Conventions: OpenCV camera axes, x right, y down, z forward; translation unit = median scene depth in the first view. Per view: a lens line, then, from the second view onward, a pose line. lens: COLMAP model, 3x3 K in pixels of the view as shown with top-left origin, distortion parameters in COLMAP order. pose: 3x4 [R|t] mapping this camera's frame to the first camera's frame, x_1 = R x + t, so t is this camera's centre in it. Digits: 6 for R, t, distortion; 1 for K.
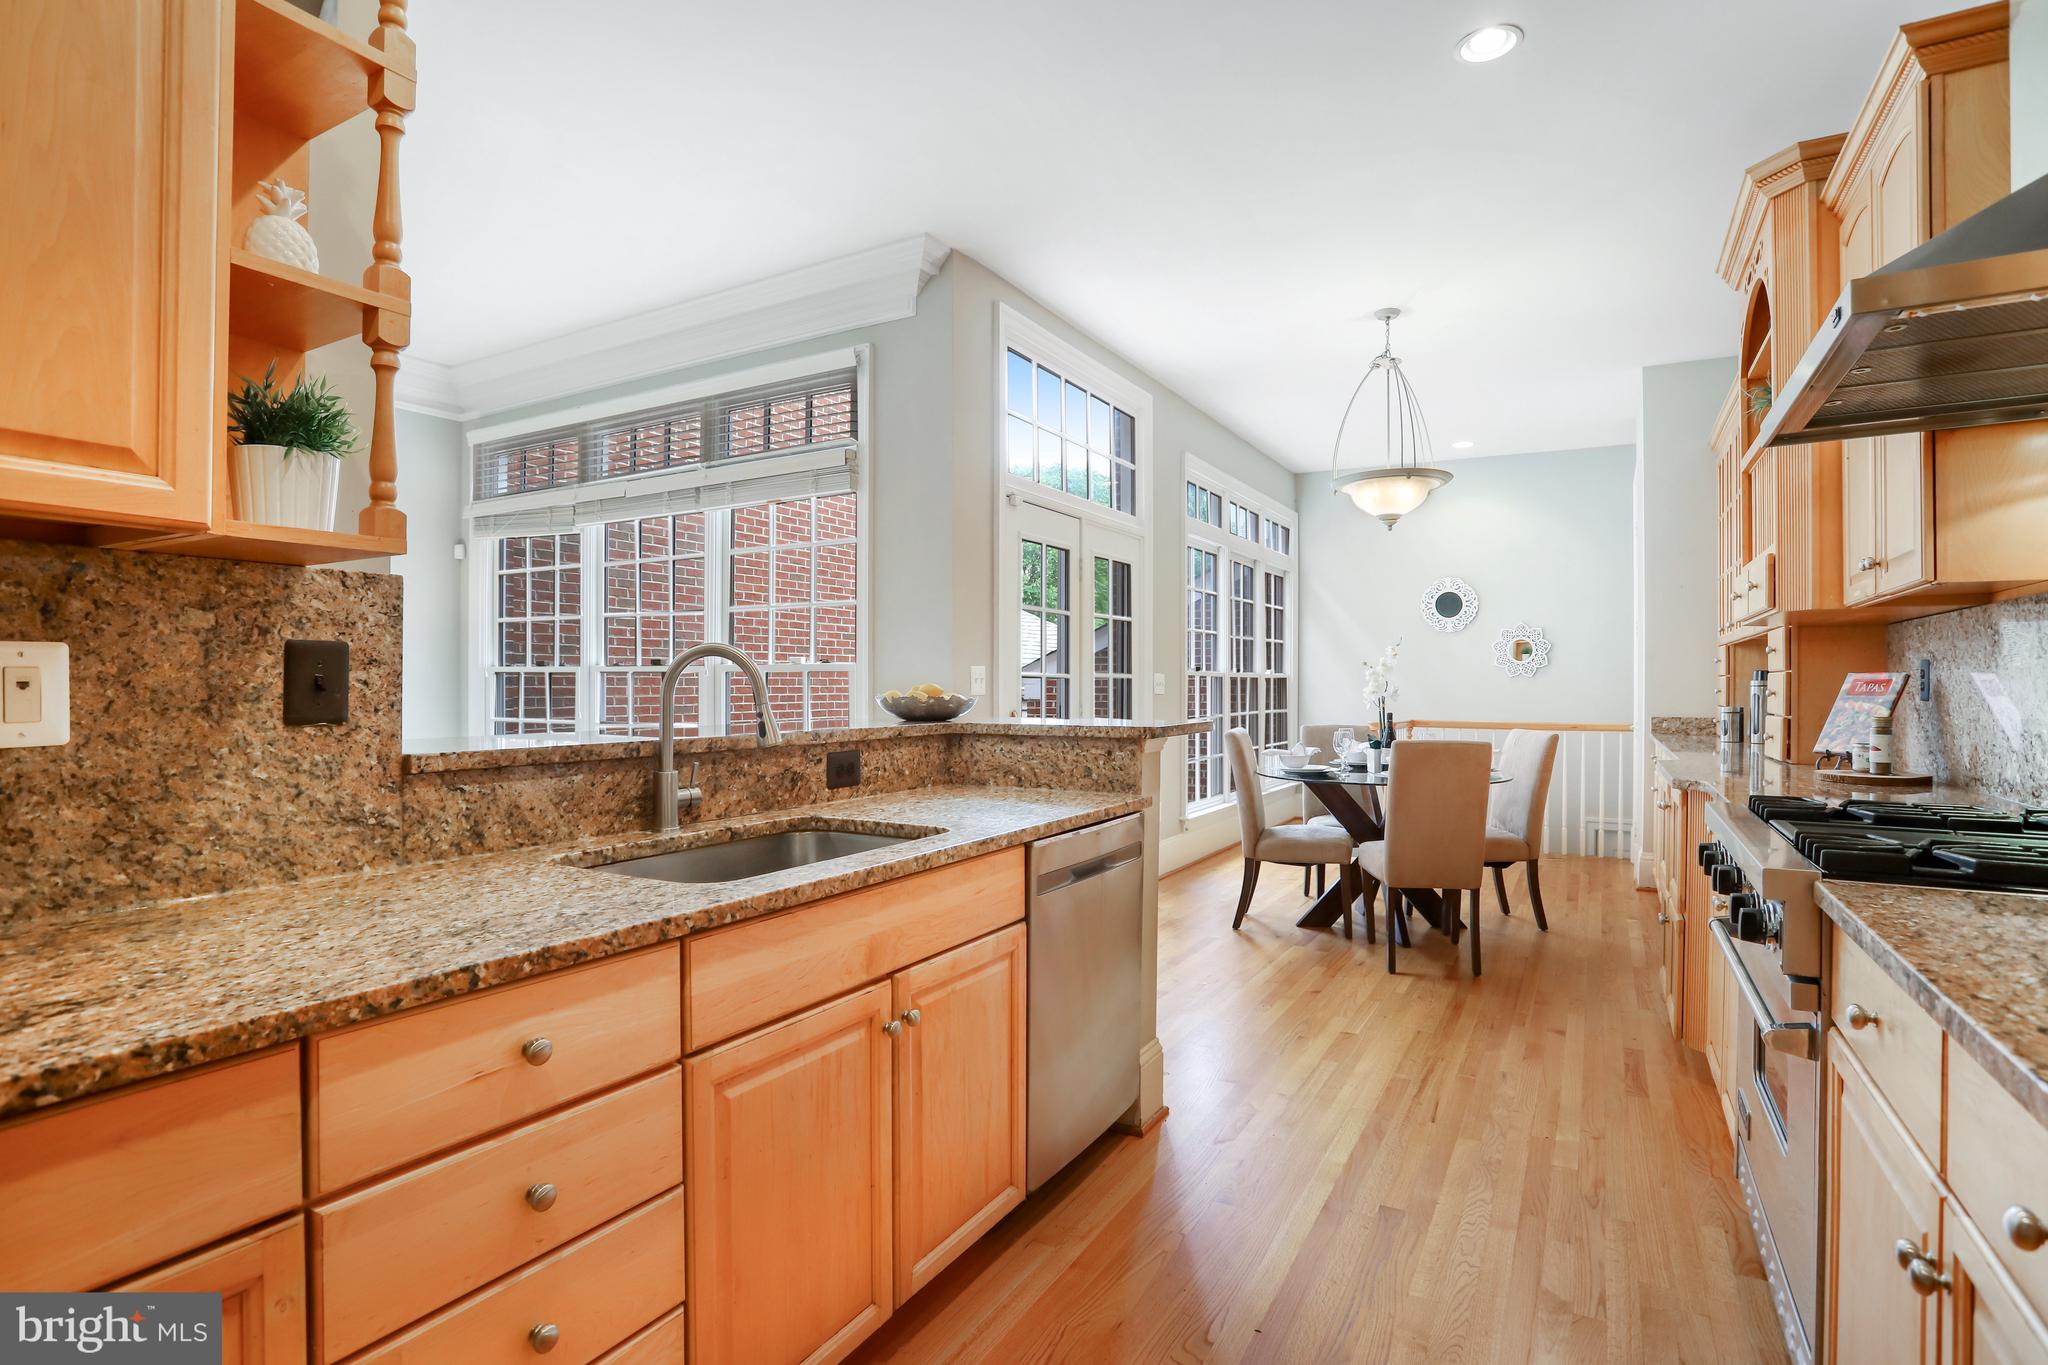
lens RADIAL K [[1021.0, 0, 1037.4], [0, 1021.0, 693.1], [0, 0, 1]] dist [-0.047989, 0.014884]
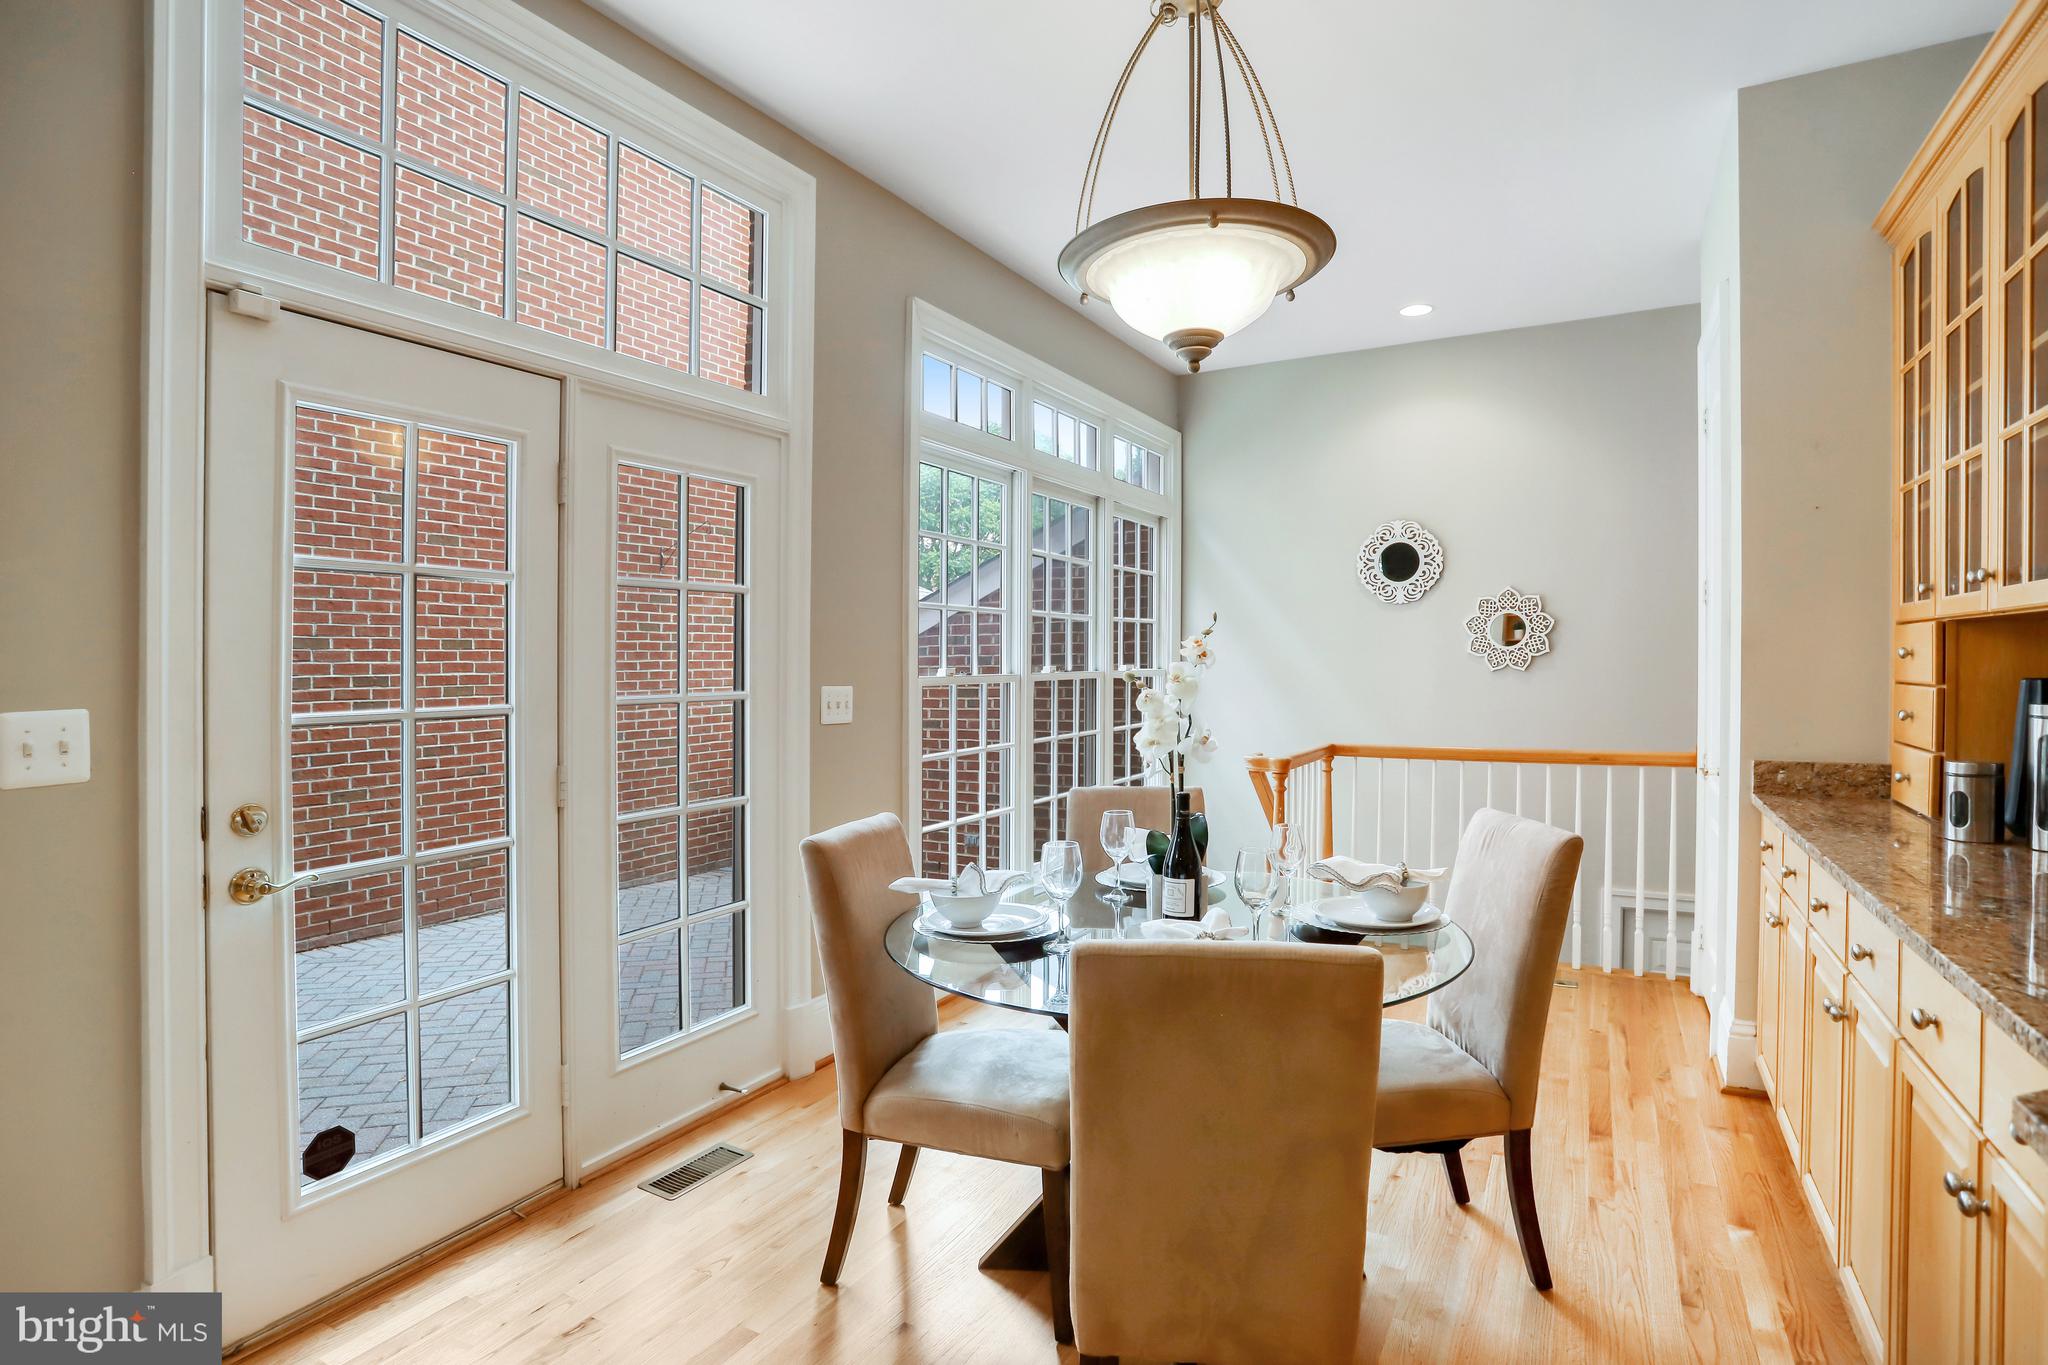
lens RADIAL K [[1021.0, 0, 1021.5], [0, 1021.0, 697.0], [0, 0, 1]] dist [-0.047989, 0.014884]
pose [[0.999811, -0.014802, -0.012623, 0.204141], [0.015067, 0.999661, 0.021214, -0.020655], [0.012305, -0.021400, 0.999695, 0.407224]]
